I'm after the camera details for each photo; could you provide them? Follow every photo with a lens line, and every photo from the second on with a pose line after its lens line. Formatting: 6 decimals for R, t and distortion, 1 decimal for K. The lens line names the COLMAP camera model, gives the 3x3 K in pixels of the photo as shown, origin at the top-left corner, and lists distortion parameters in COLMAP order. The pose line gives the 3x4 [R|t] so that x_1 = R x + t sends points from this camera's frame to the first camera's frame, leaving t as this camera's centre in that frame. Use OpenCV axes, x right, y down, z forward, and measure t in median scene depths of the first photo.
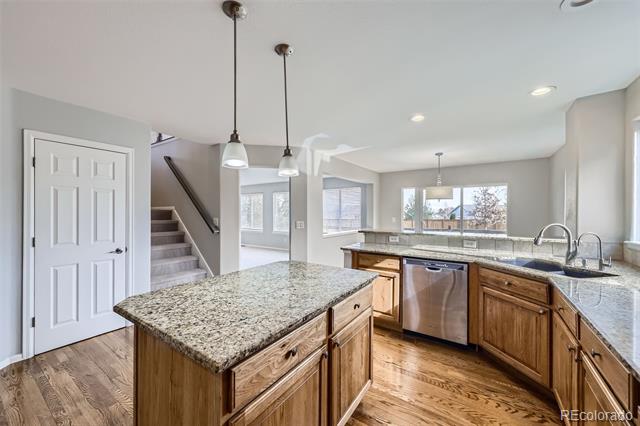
lens RADIAL K [[252.1, 0, 319.5], [0, 252.1, 212.7], [0, 0, 1]] dist [0.001193, -0.000146]
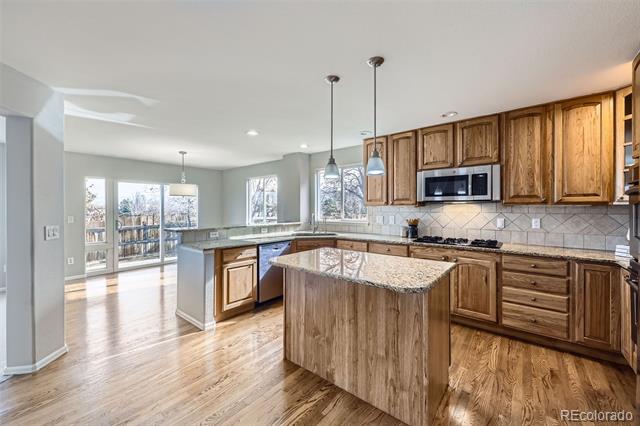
lens RADIAL K [[252.1, 0, 316.9], [0, 252.1, 209.0], [0, 0, 1]] dist [0.001193, -0.000146]
pose [[0.088647, -0.001905, 0.996061, -0.847749], [0.000193, 0.999998, 0.001895, -0.002090], [-0.996063, 0.000024, 0.088647, 0.589432]]
